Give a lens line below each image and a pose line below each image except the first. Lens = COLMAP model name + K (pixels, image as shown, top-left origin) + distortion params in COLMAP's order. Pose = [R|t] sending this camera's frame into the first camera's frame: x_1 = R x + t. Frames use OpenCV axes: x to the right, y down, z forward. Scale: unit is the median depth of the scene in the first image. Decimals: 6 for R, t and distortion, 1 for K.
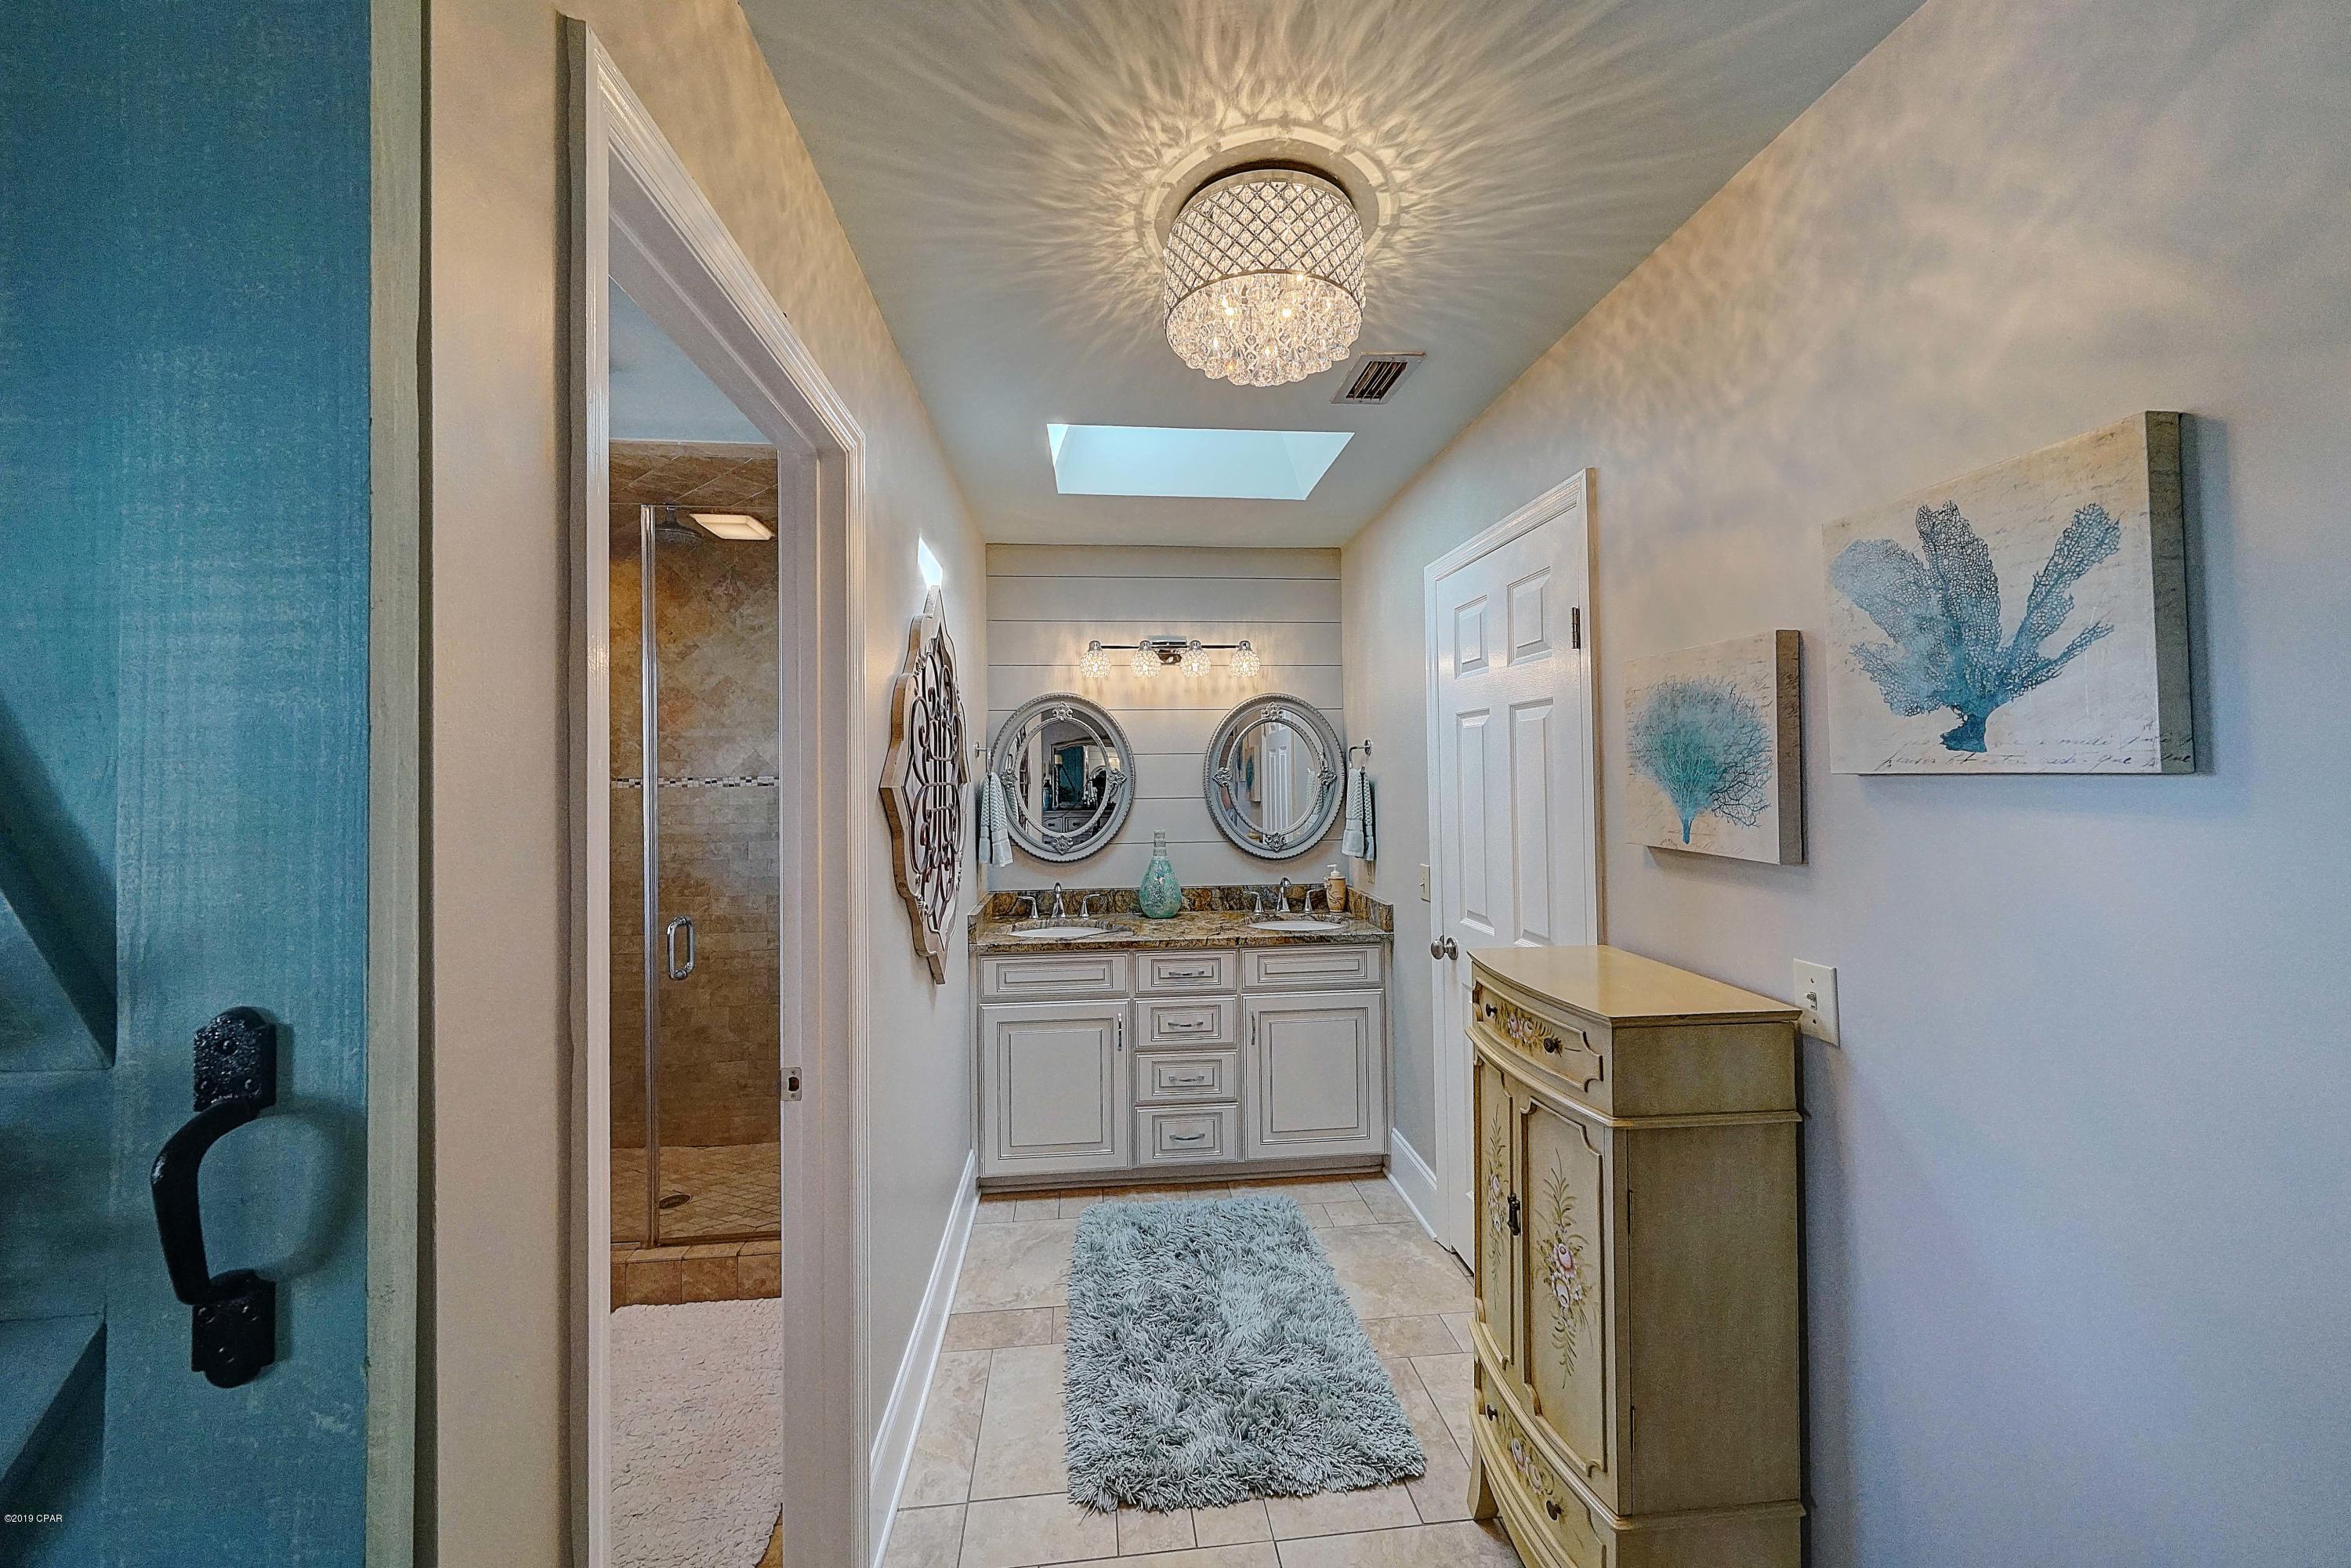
lens RADIAL K [[809.7, 0, 1163.4], [0, 809.7, 761.4], [0, 0, 1]] dist [0.005791, -0.000703]
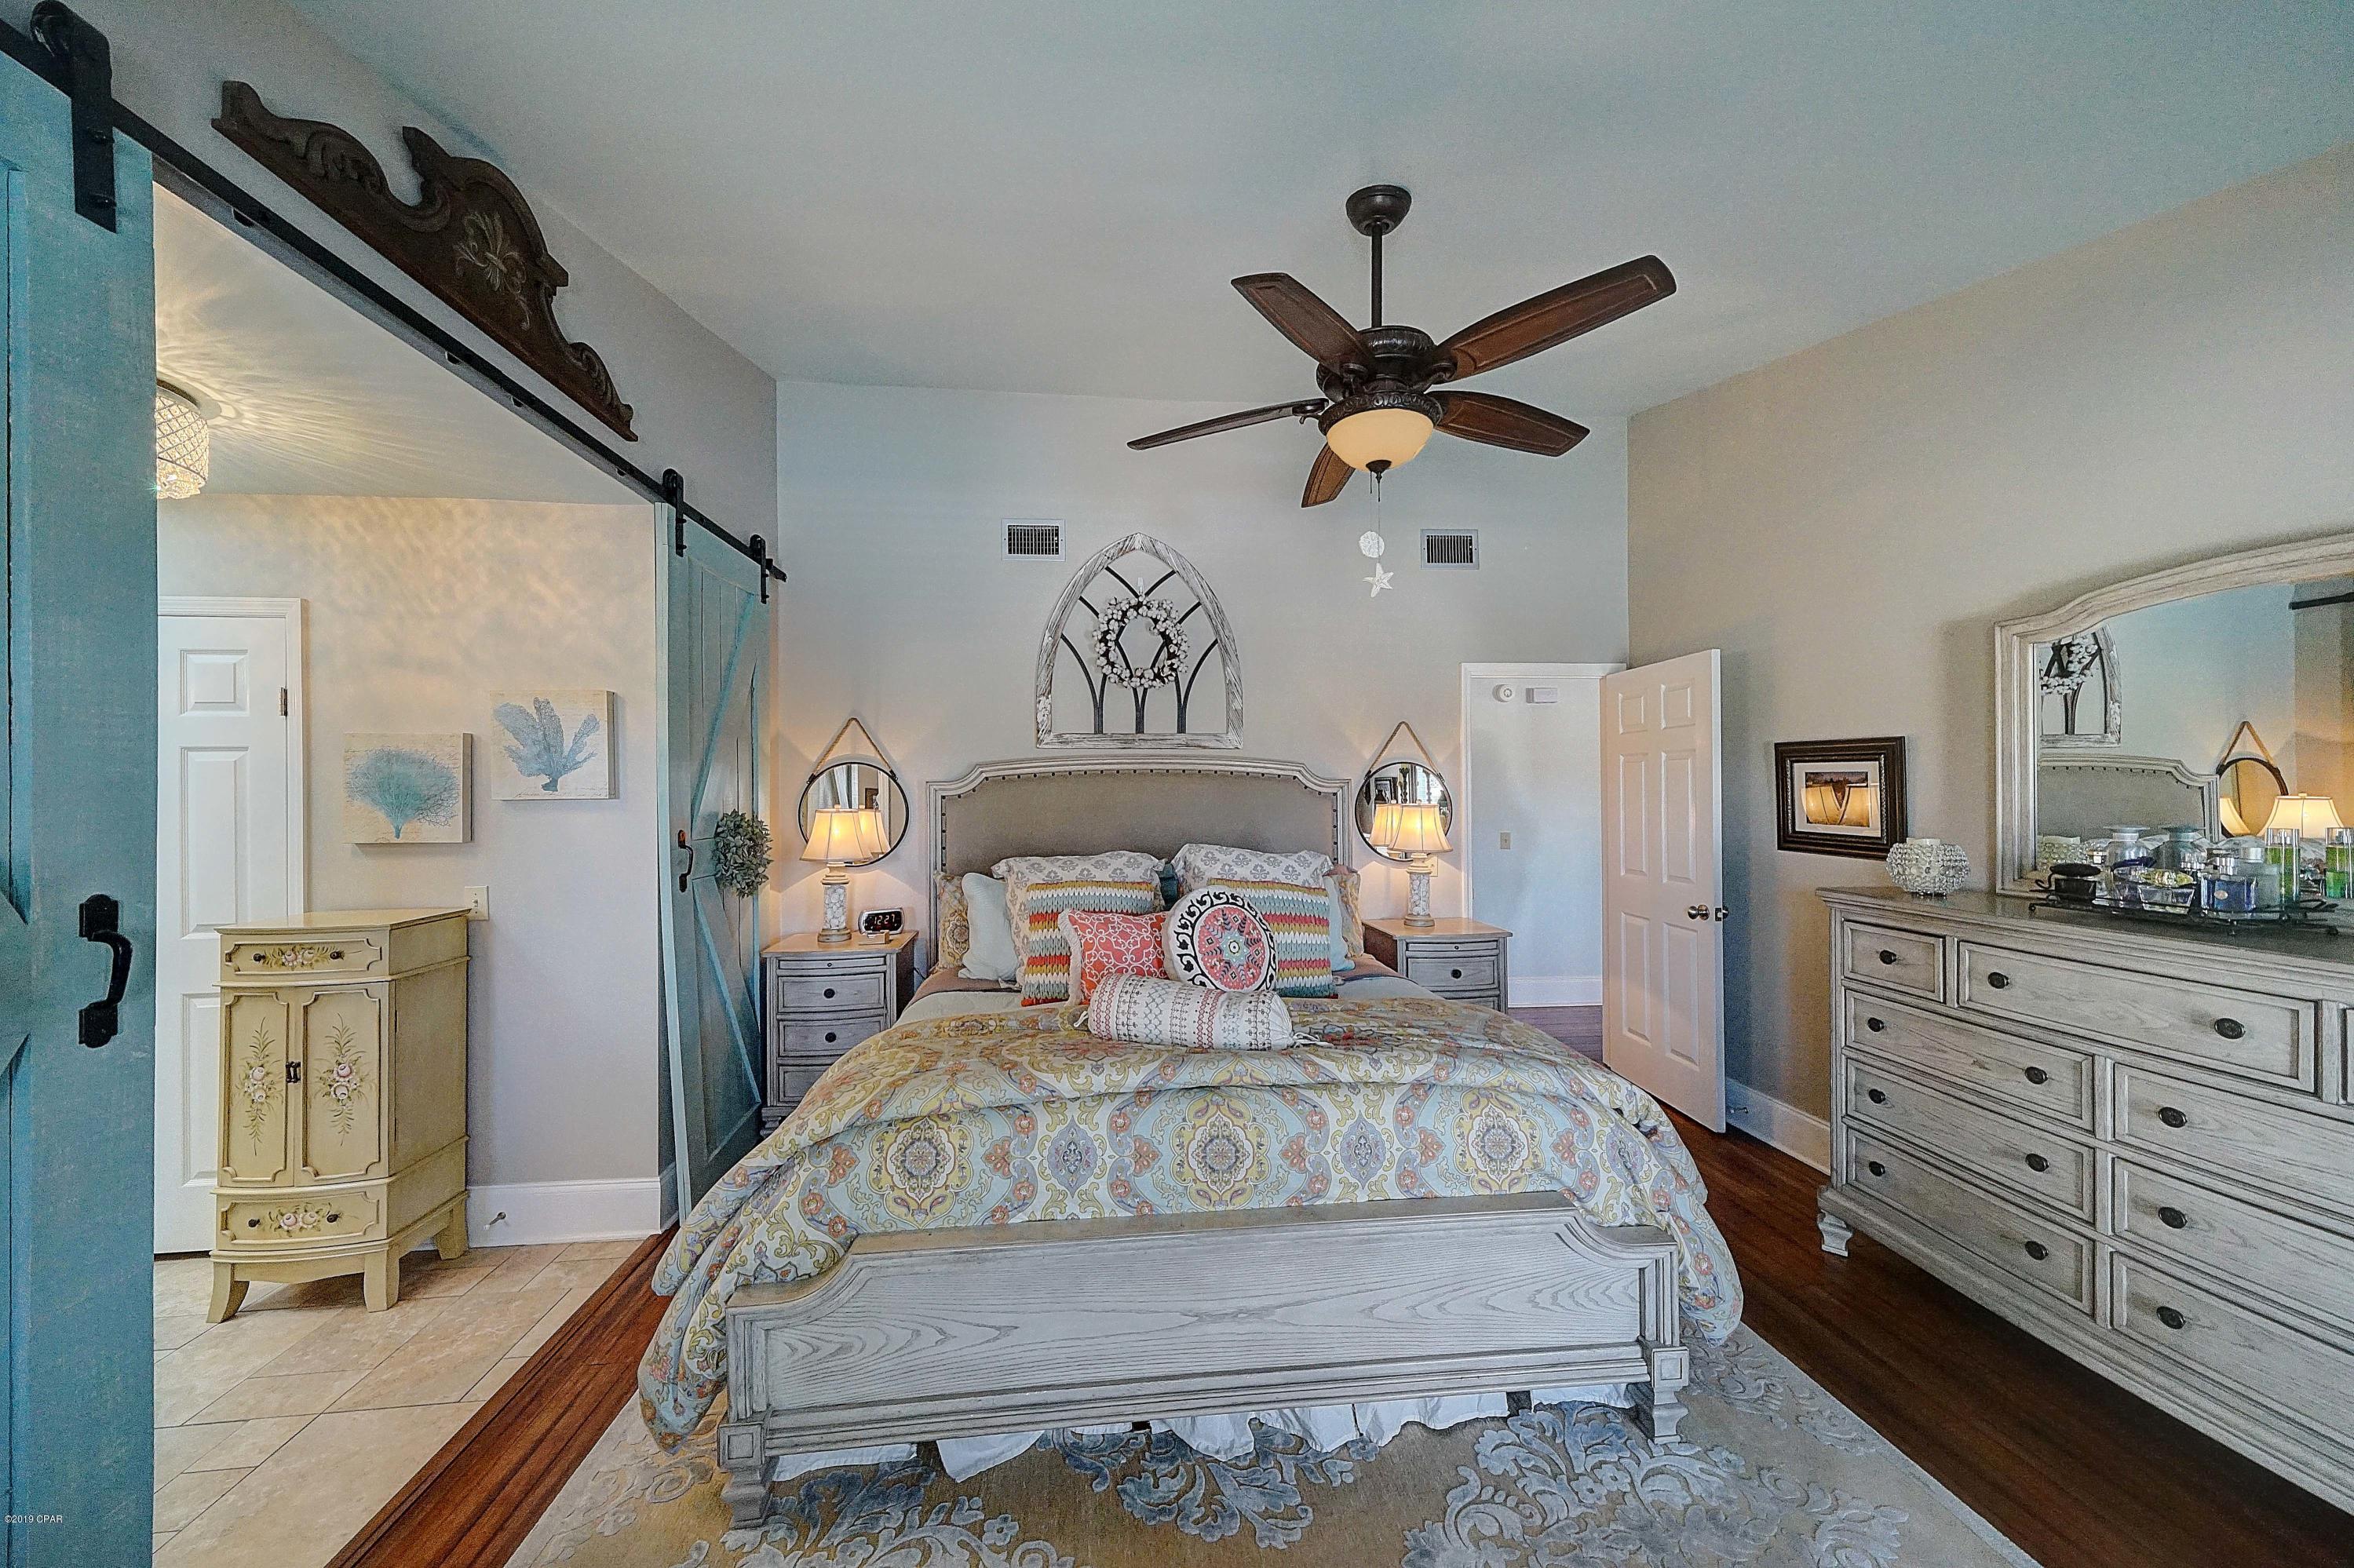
lens RADIAL K [[810.7, 0, 1173.0], [0, 810.7, 784.8], [0, 0, 1]] dist [0.005791, -0.000703]
pose [[-0.010673, 0.017064, 0.999797, -0.620168], [-0.008084, 0.999820, -0.017151, -0.001277], [-0.999910, -0.008266, -0.010533, -0.373616]]
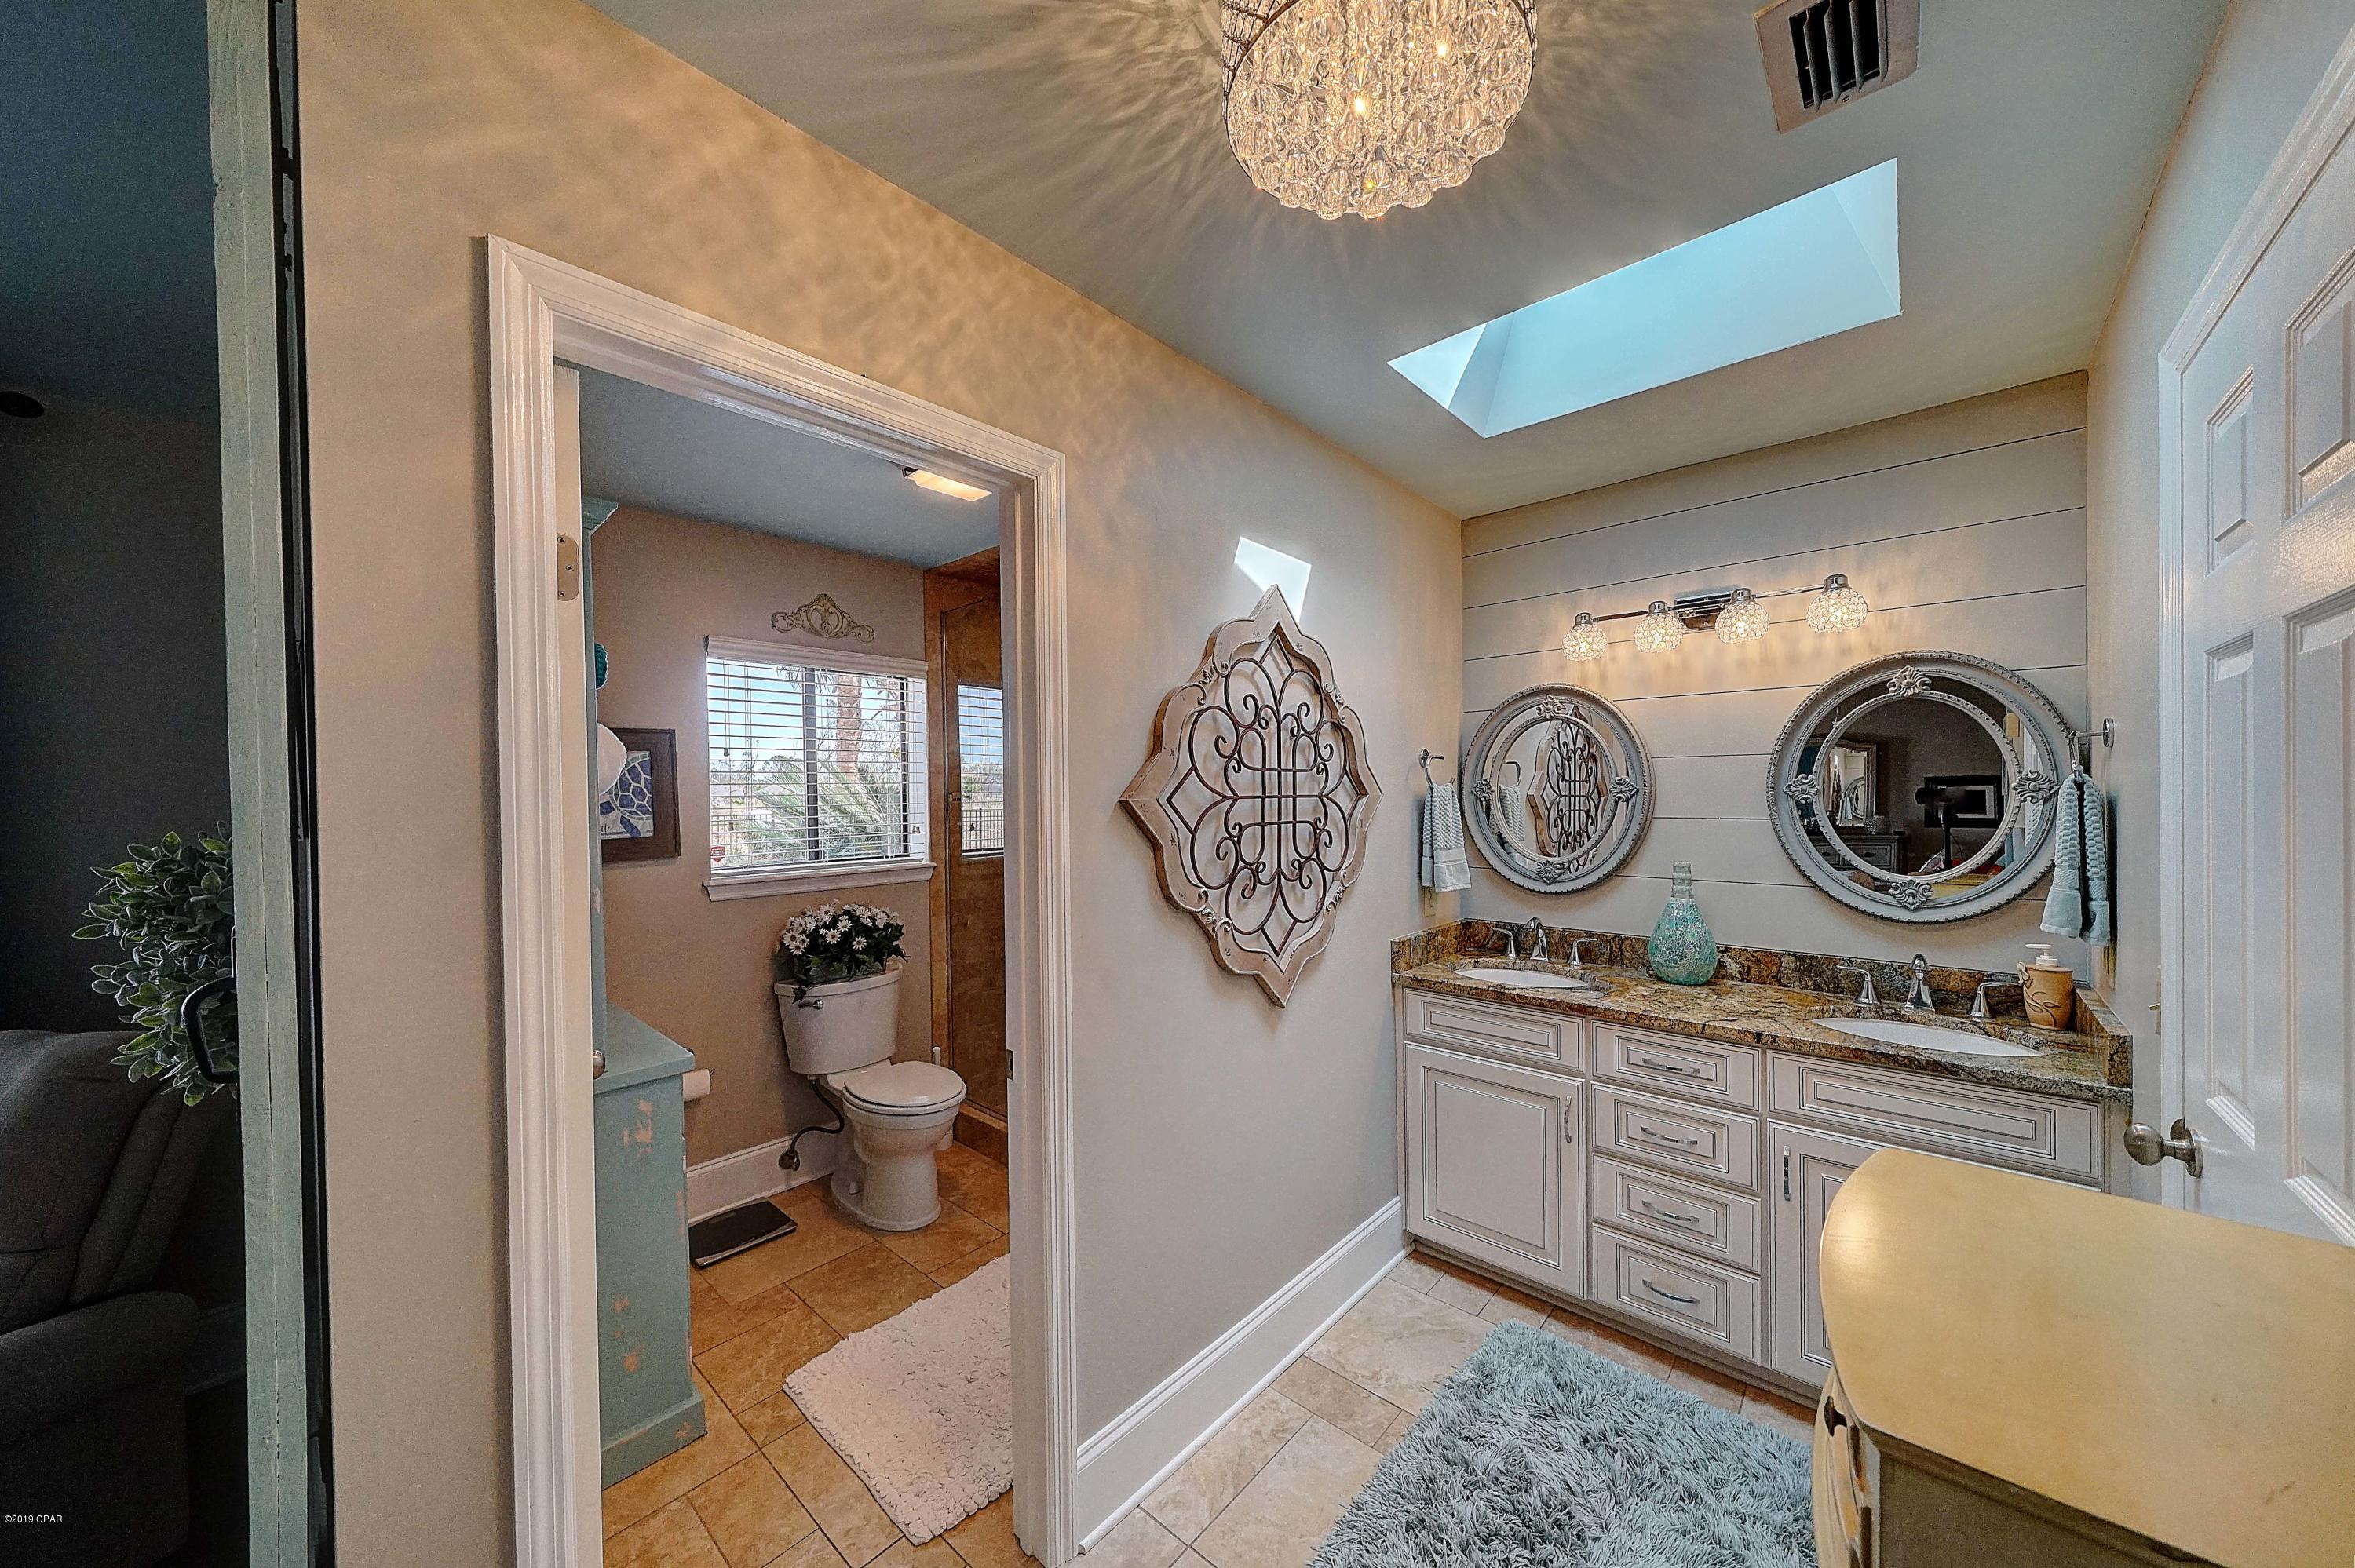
lens RADIAL K [[811.0, 0, 1189.9], [0, 811.0, 802.0], [0, 0, 1]] dist [0.005791, -0.000703]
pose [[0.681301, 0.012833, -0.731891, 0.263279], [0.013856, 0.999441, 0.030422, 0.003507], [0.731873, -0.030868, 0.680742, 0.218399]]
